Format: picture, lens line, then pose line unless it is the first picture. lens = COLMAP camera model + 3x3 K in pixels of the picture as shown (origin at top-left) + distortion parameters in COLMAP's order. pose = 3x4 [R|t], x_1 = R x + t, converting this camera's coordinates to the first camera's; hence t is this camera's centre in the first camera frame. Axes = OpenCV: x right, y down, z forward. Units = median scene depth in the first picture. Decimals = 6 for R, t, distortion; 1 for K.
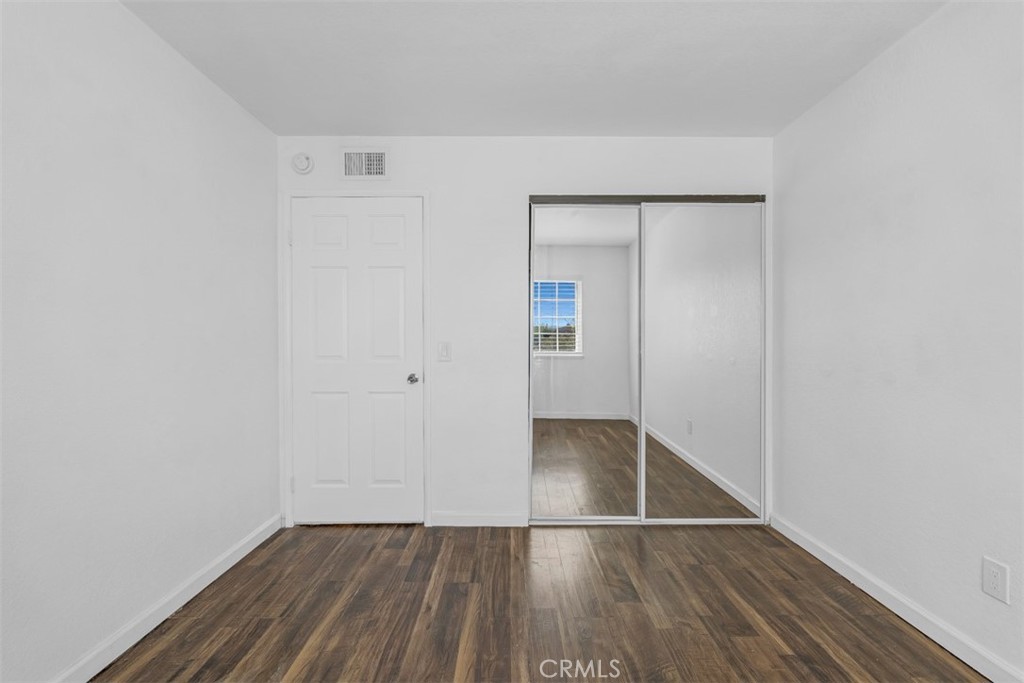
lens RADIAL K [[456.3, 0, 513.8], [0, 456.3, 346.4], [0, 0, 1]] dist [-0.009722, -0.000260]
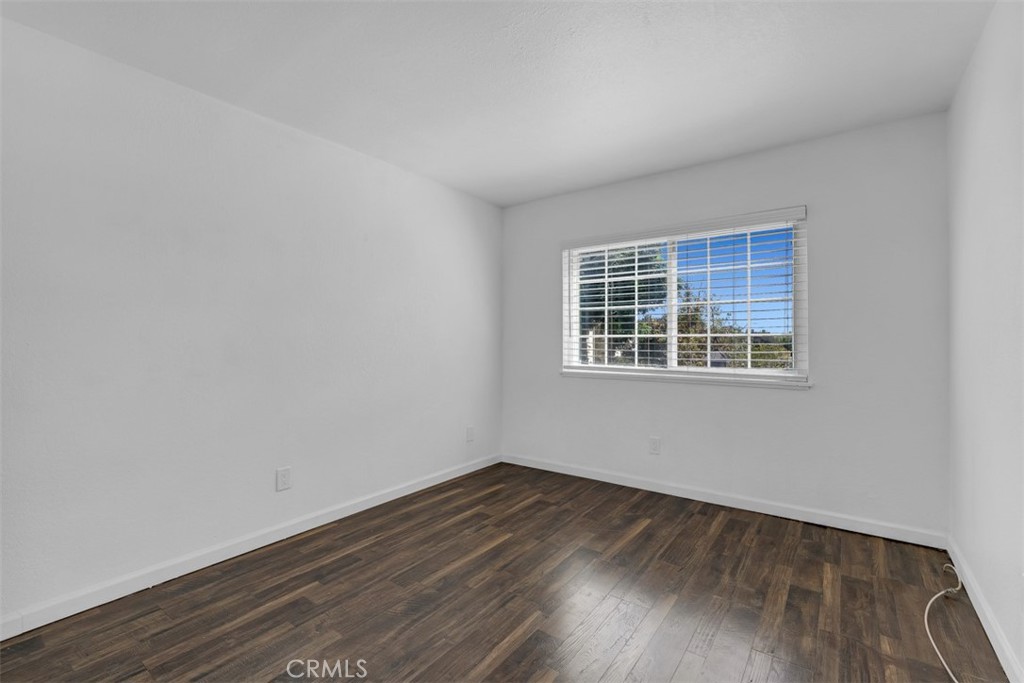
lens RADIAL K [[456.3, 0, 512.0], [0, 456.3, 334.9], [0, 0, 1]] dist [-0.009722, -0.000260]
pose [[-0.801097, 0.004768, 0.598516, -0.534842], [0.010526, 0.999926, 0.006122, -0.027785], [-0.598442, 0.011204, -0.801087, 1.474166]]
